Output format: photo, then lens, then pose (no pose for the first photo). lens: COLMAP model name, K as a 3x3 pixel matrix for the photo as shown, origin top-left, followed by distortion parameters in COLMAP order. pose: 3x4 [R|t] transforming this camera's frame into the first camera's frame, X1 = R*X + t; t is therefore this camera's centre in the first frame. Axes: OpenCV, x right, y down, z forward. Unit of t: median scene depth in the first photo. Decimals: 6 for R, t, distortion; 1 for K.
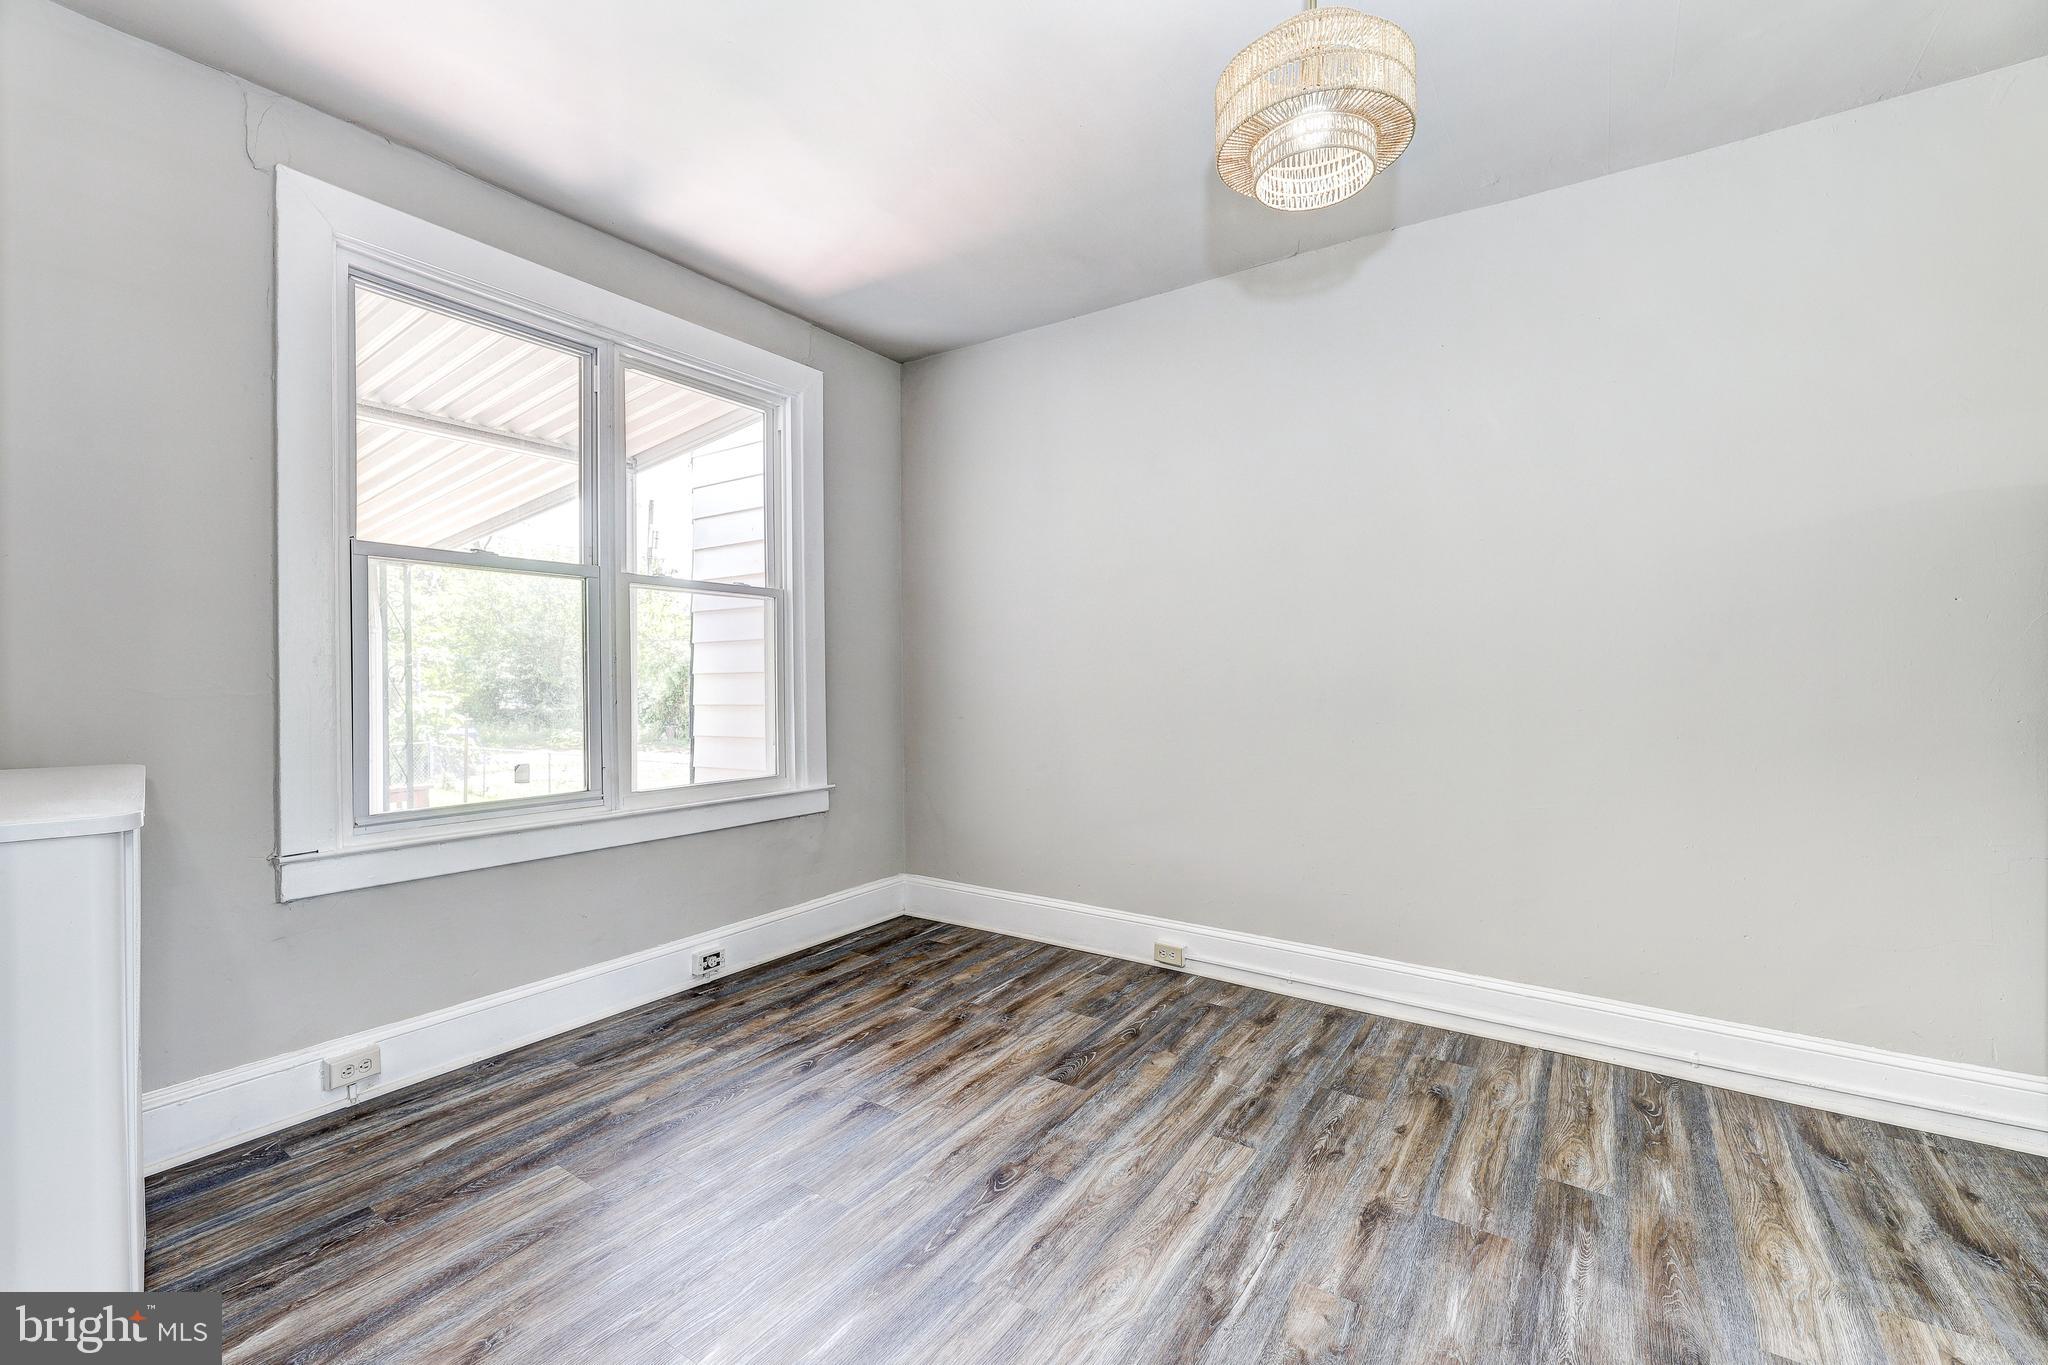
lens RADIAL K [[875.1, 0, 1000.3], [0, 875.1, 678.6], [0, 0, 1]] dist [0.013046, -0.004540]
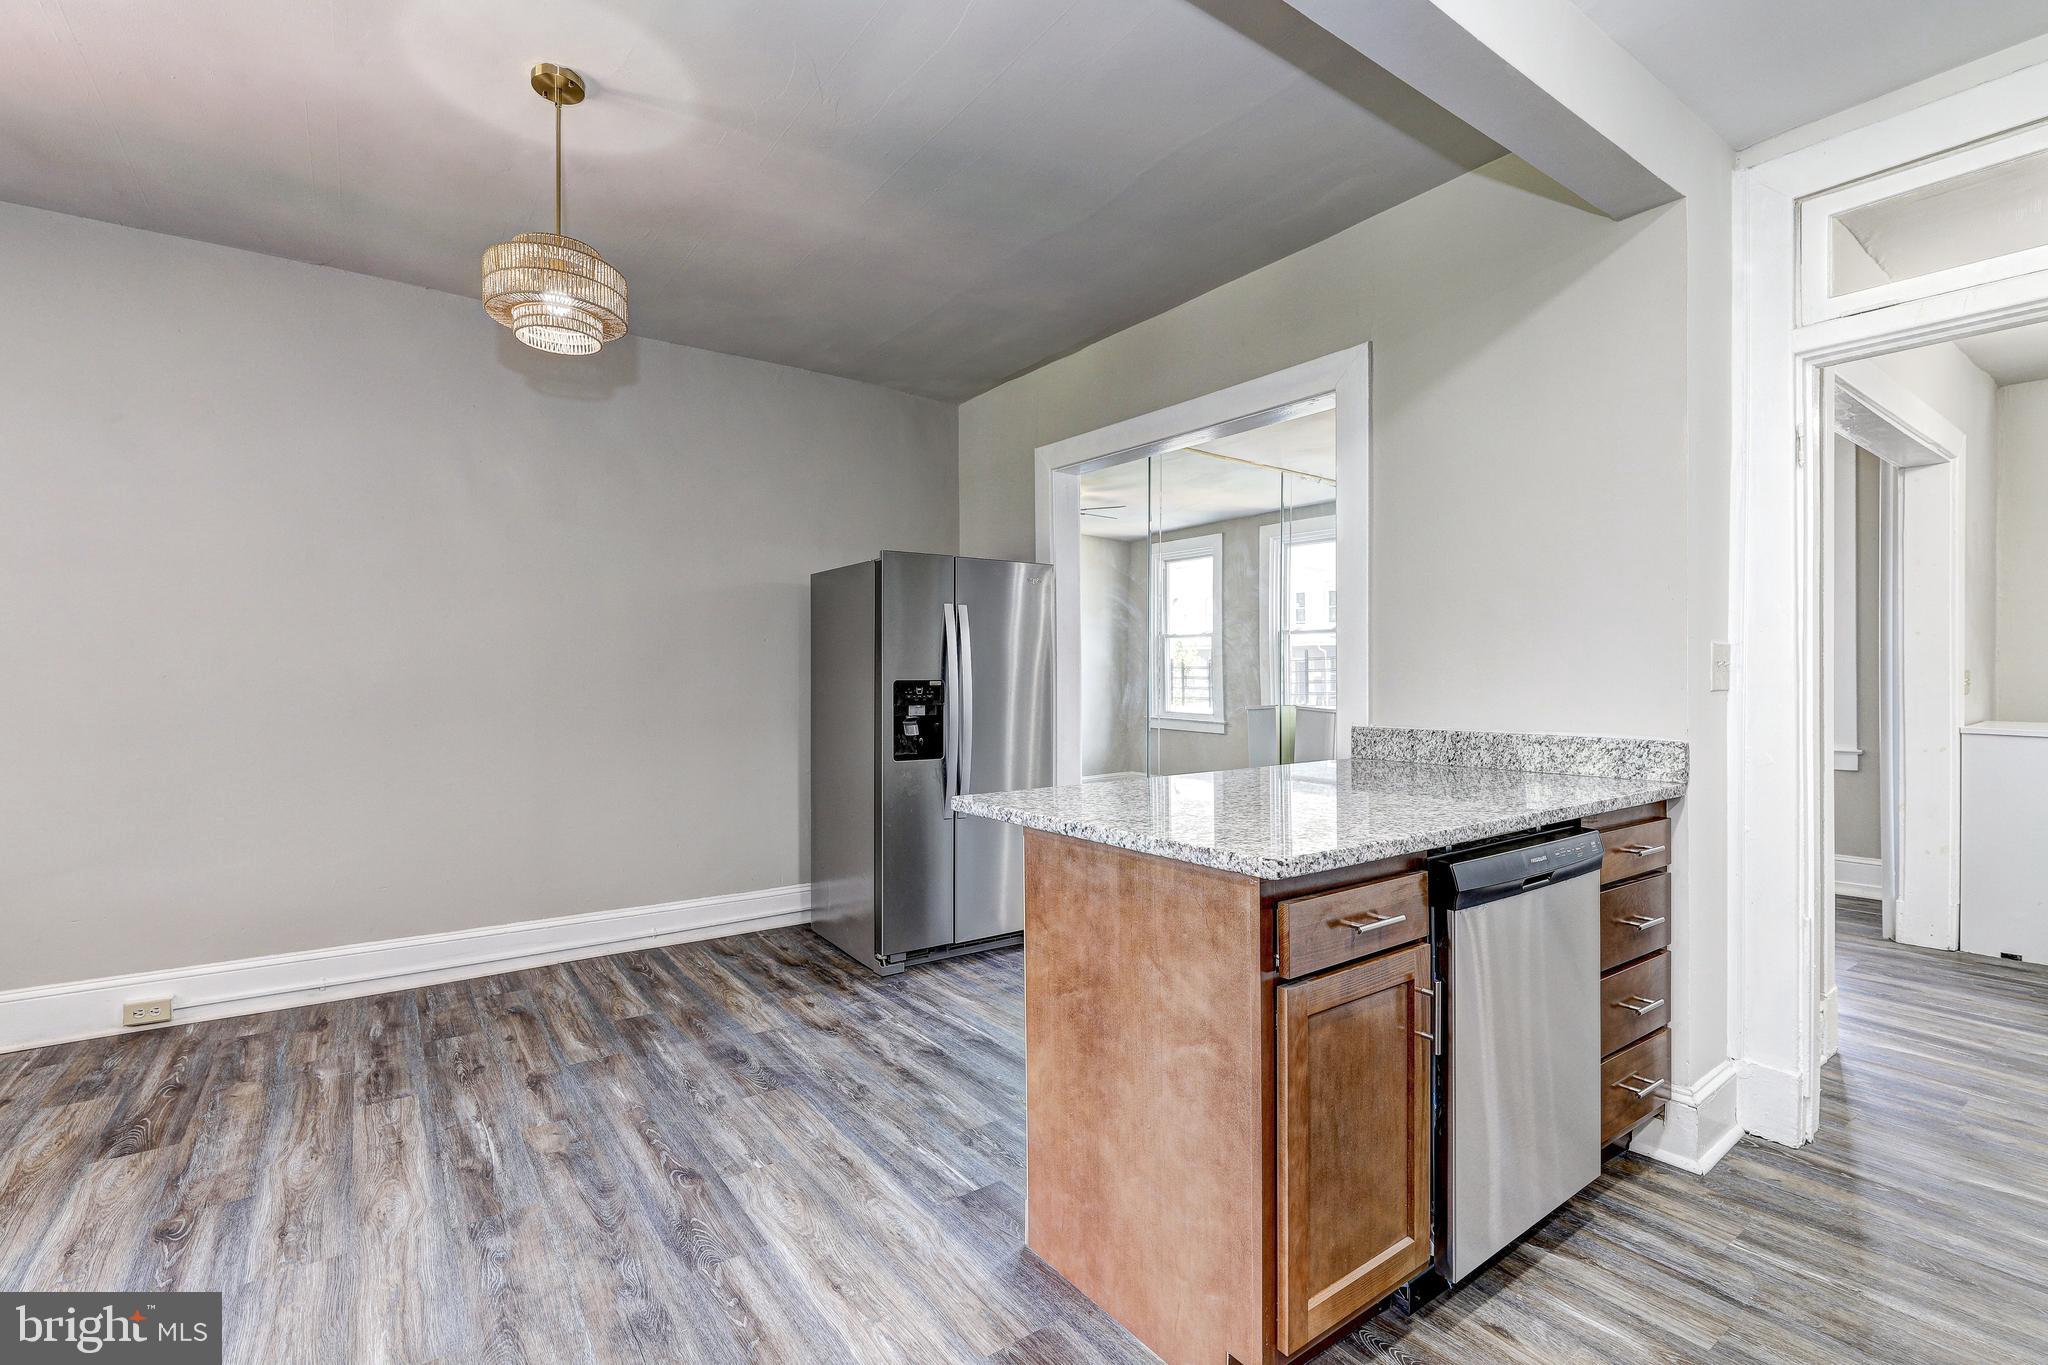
lens RADIAL K [[896.4, 0, 1020.0], [0, 896.4, 682.8], [0, 0, 1]] dist [0.000512, -0.001508]
pose [[0.333887, -0.001751, 0.942611, -0.470626], [0.008459, 0.999964, -0.001139, 0.003653], [-0.942575, 0.008354, 0.333890, -0.124003]]
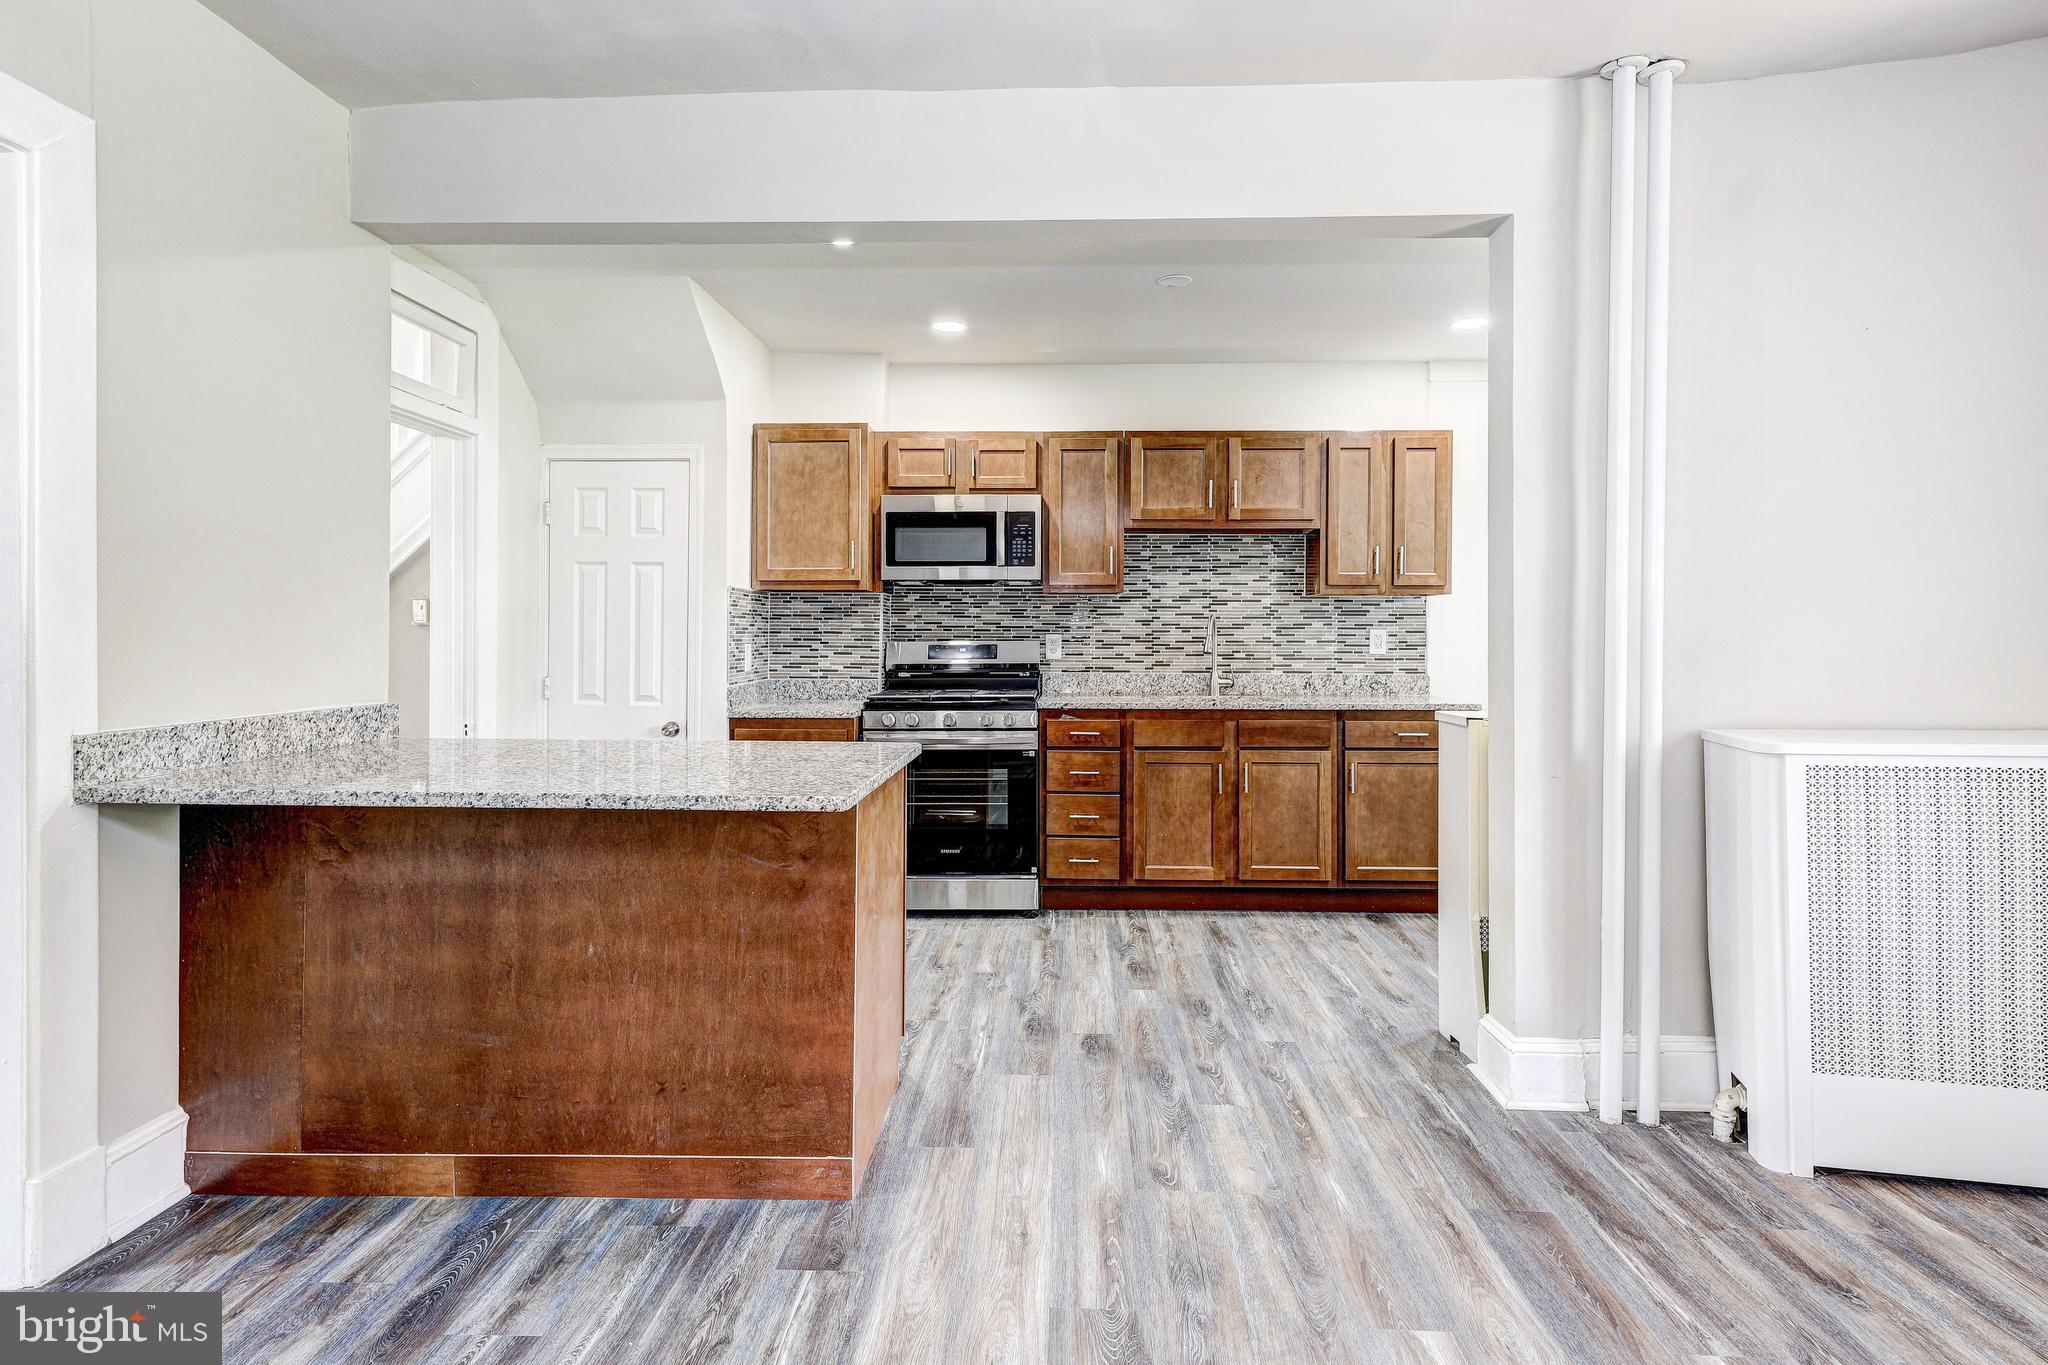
lens RADIAL K [[969.1, 0, 1030.3], [0, 969.1, 635.2], [0, 0, 1]] dist [0.009821, -0.000854]
pose [[-0.843841, 0.002657, -0.536586, 0.547422], [-0.003369, 0.999942, 0.010251, -0.027060], [0.536582, 0.010458, -0.843783, 0.905171]]
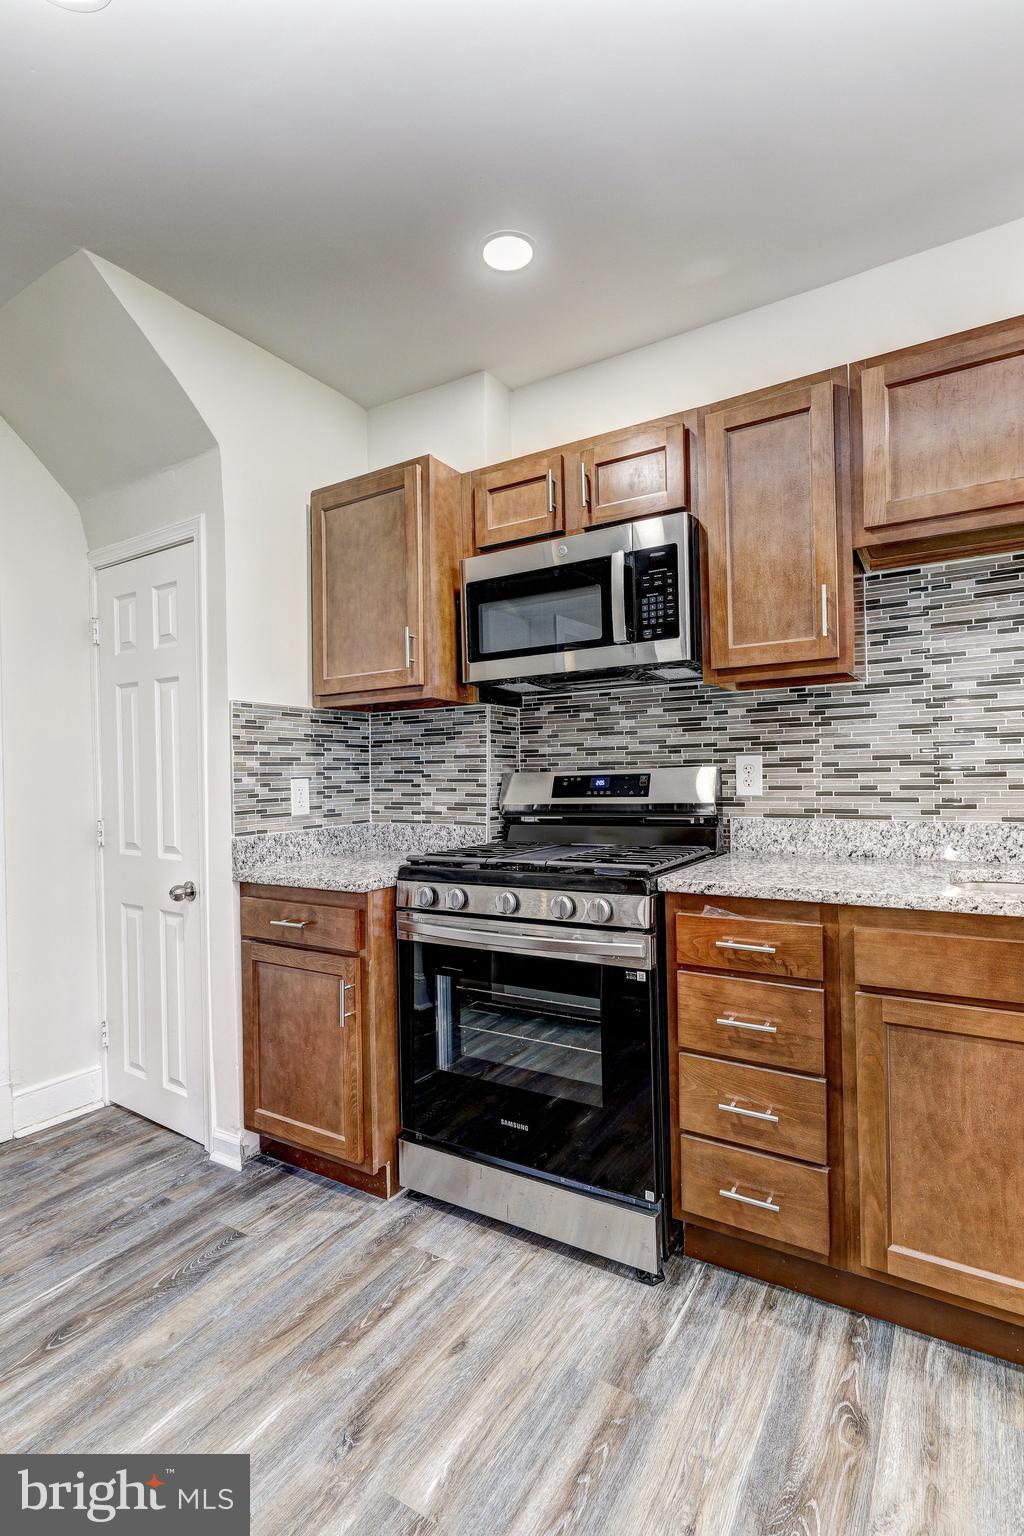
lens RADIAL K [[741.7, 0, 498.5], [0, 741.7, 770.3], [0, 0, 1]] dist [0.005583, -0.004779]
pose [[-0.998416, 0.024593, -0.050596, -0.193362], [0.024291, 0.999683, 0.006571, -0.003780], [0.050741, 0.005331, -0.998698, 0.171773]]
